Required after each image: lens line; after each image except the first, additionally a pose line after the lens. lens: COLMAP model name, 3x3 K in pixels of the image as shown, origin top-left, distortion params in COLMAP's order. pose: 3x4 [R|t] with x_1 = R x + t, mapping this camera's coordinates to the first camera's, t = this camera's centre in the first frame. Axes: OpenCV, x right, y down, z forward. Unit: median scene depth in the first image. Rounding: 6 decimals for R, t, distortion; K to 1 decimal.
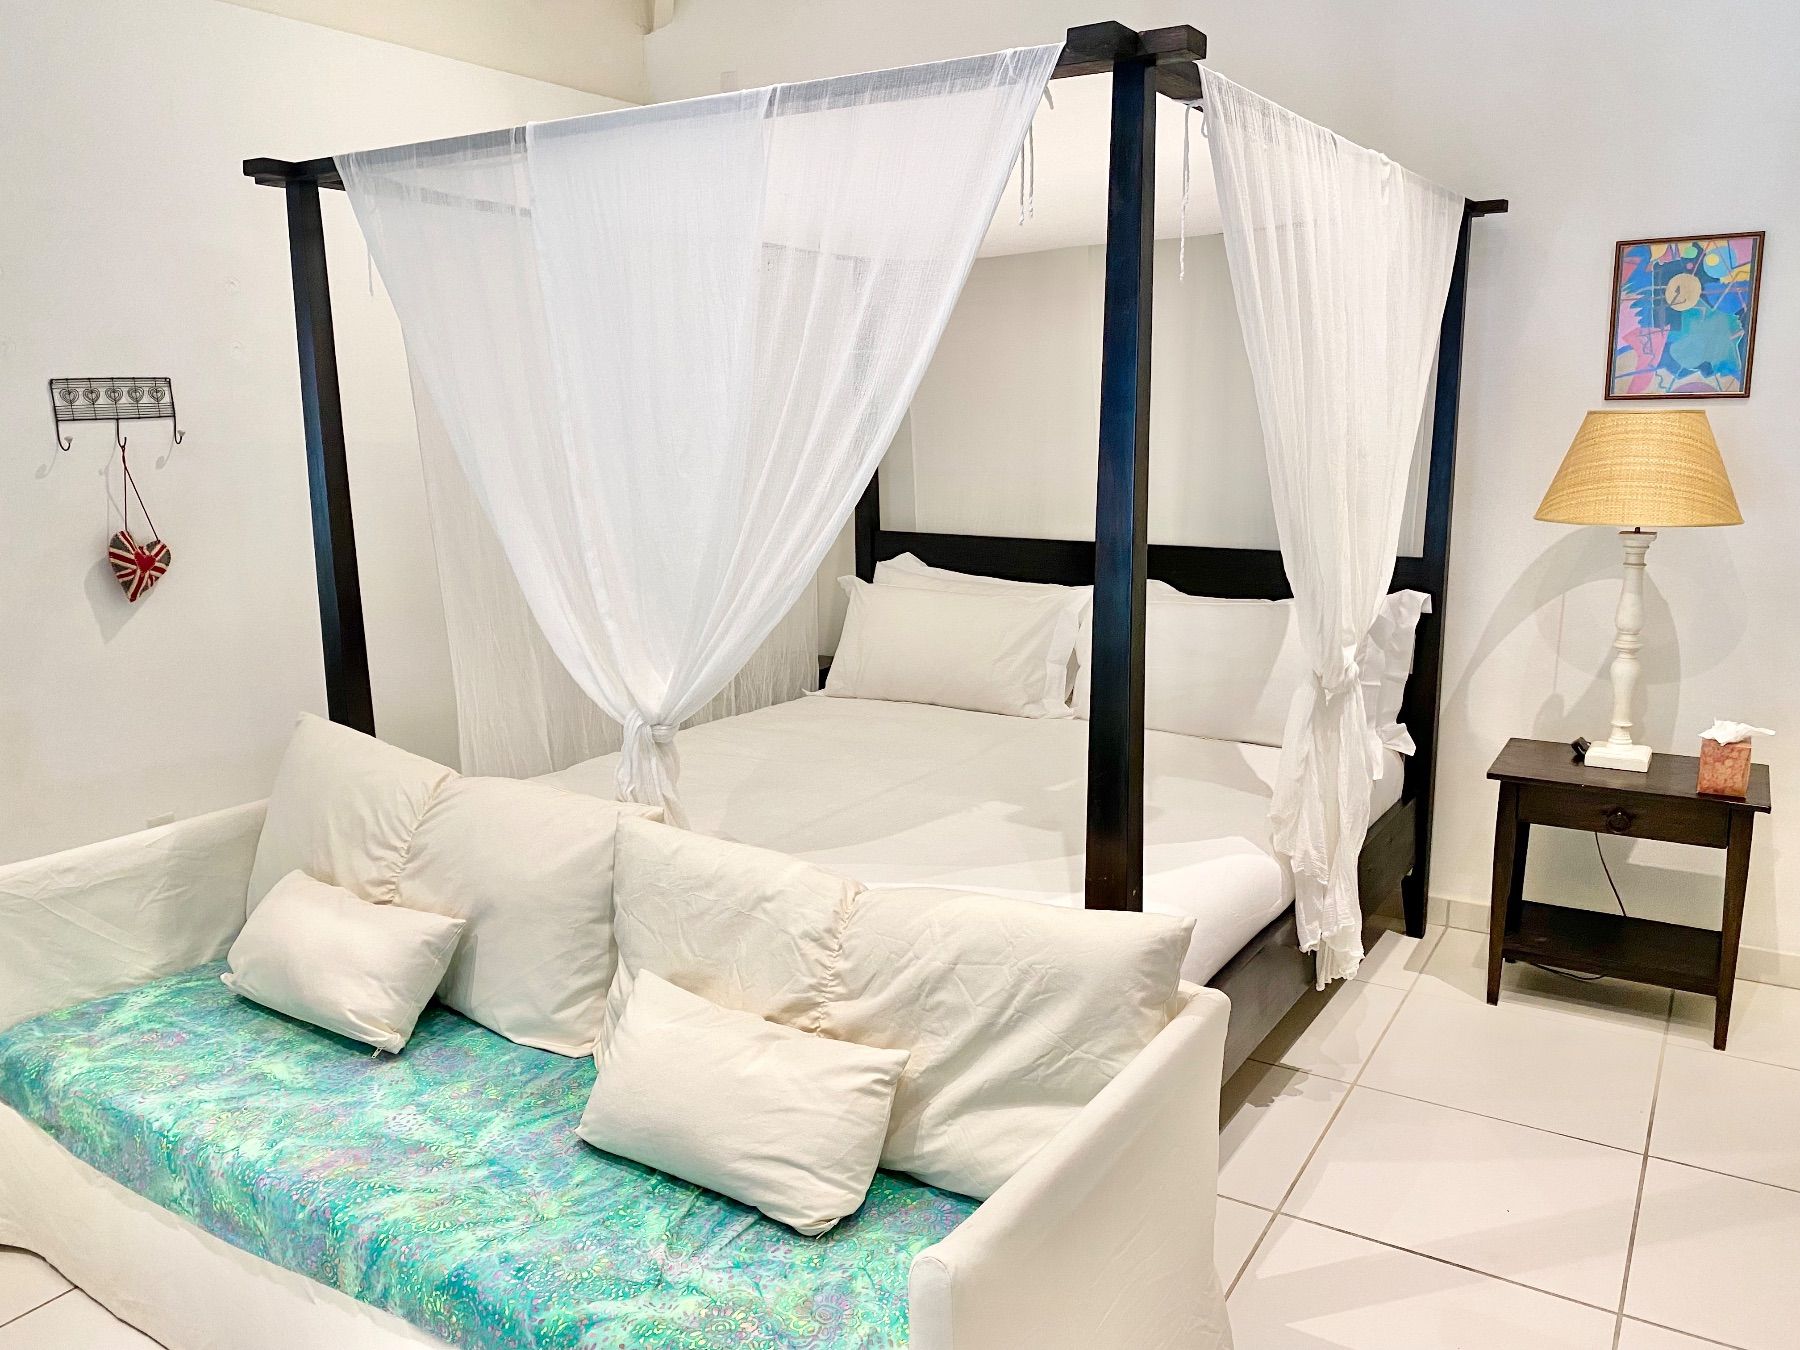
lens RADIAL K [[1403.4, 0, 907.9], [0, 1403.4, 663.1], [0, 0, 1]] dist [-0.023697, 0.033176]
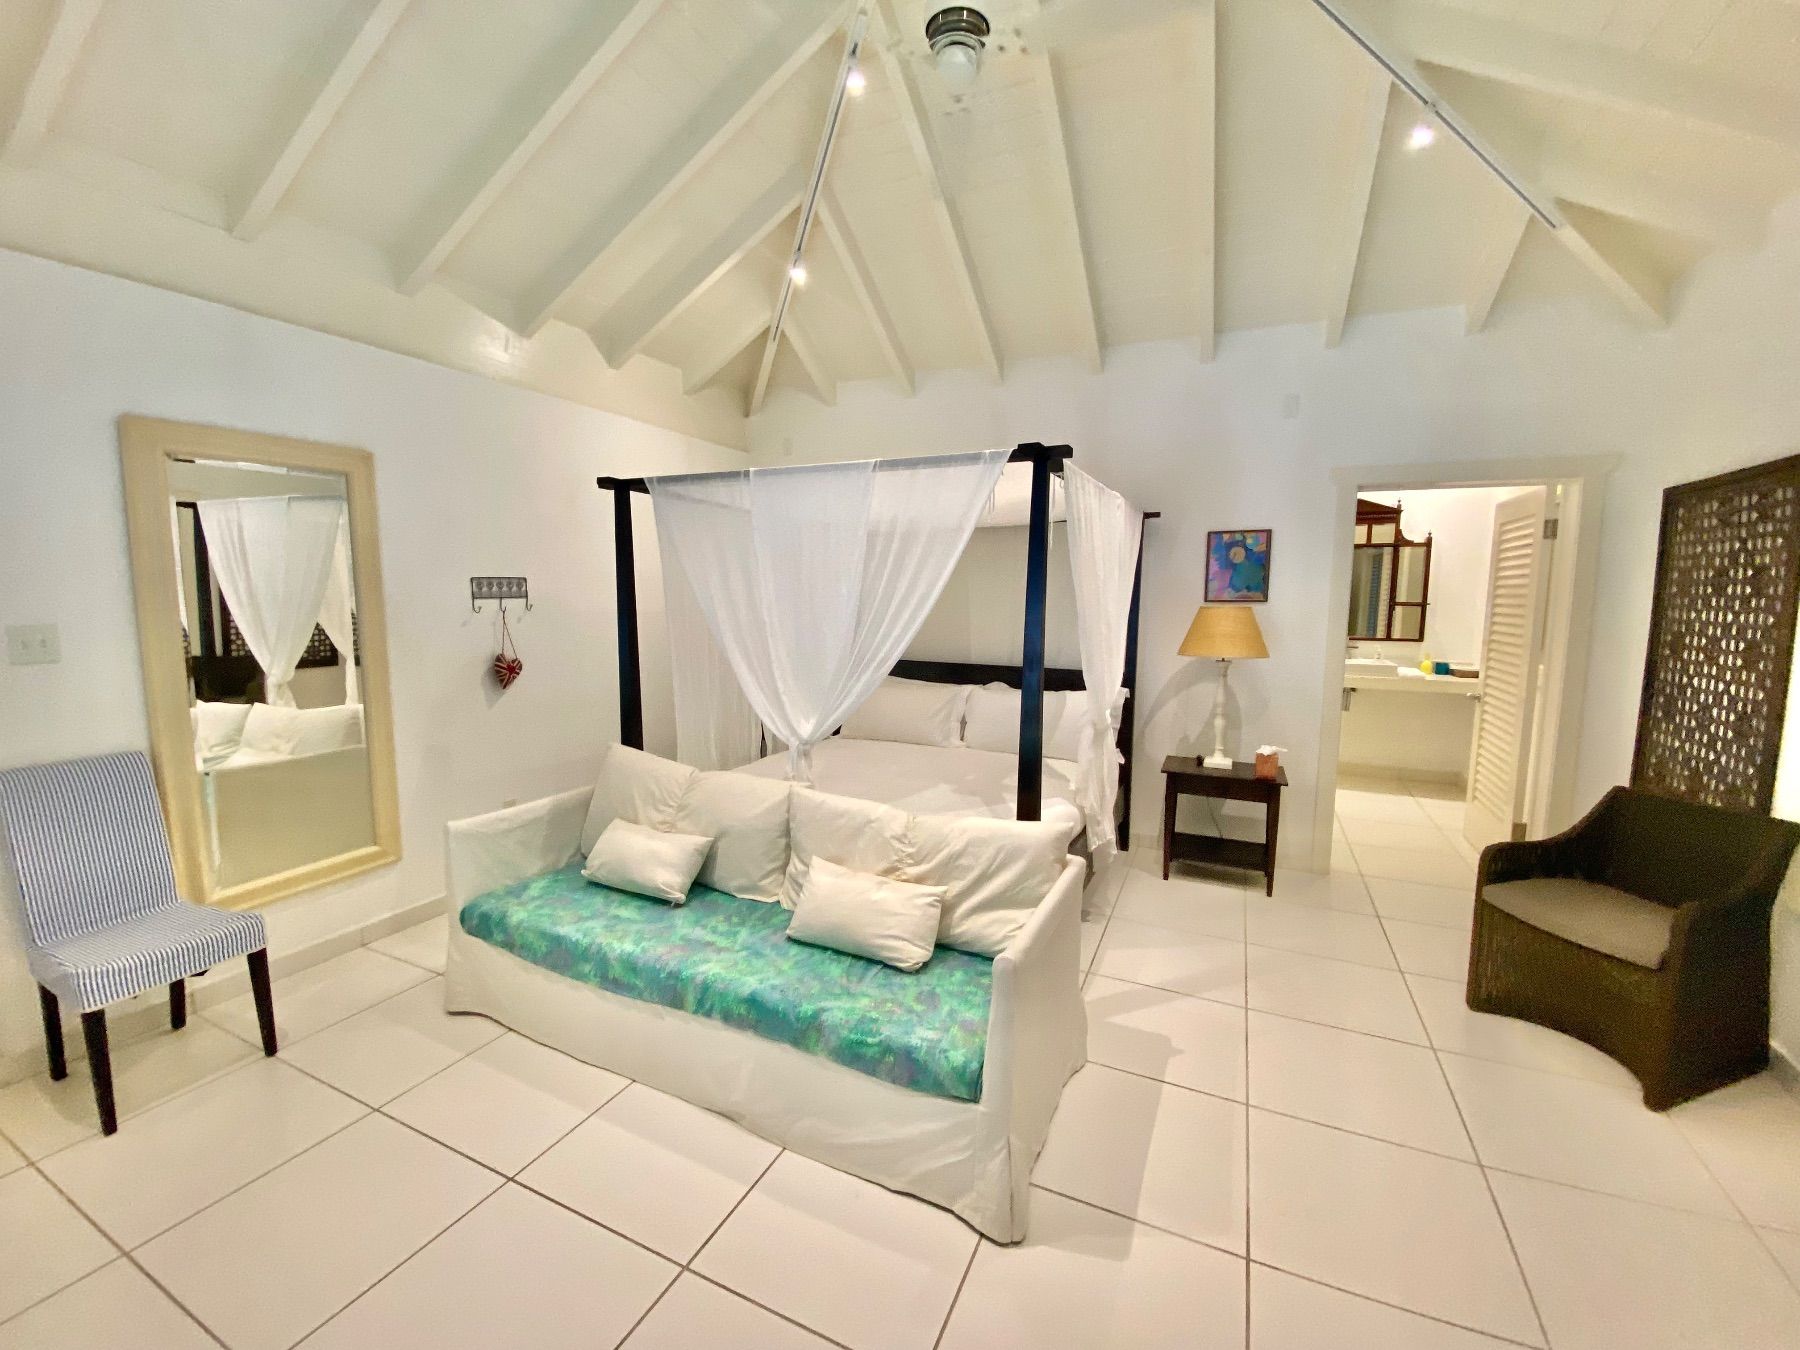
lens RADIAL K [[736.4, 0, 893.0], [0, 736.4, 667.2], [0, 0, 1]] dist [0.013200, -0.014609]
pose [[0.994131, 0.007635, 0.107915, -0.168932], [0.001987, 0.996050, -0.088776, 0.027014], [-0.108166, 0.088470, 0.990188, -0.138969]]
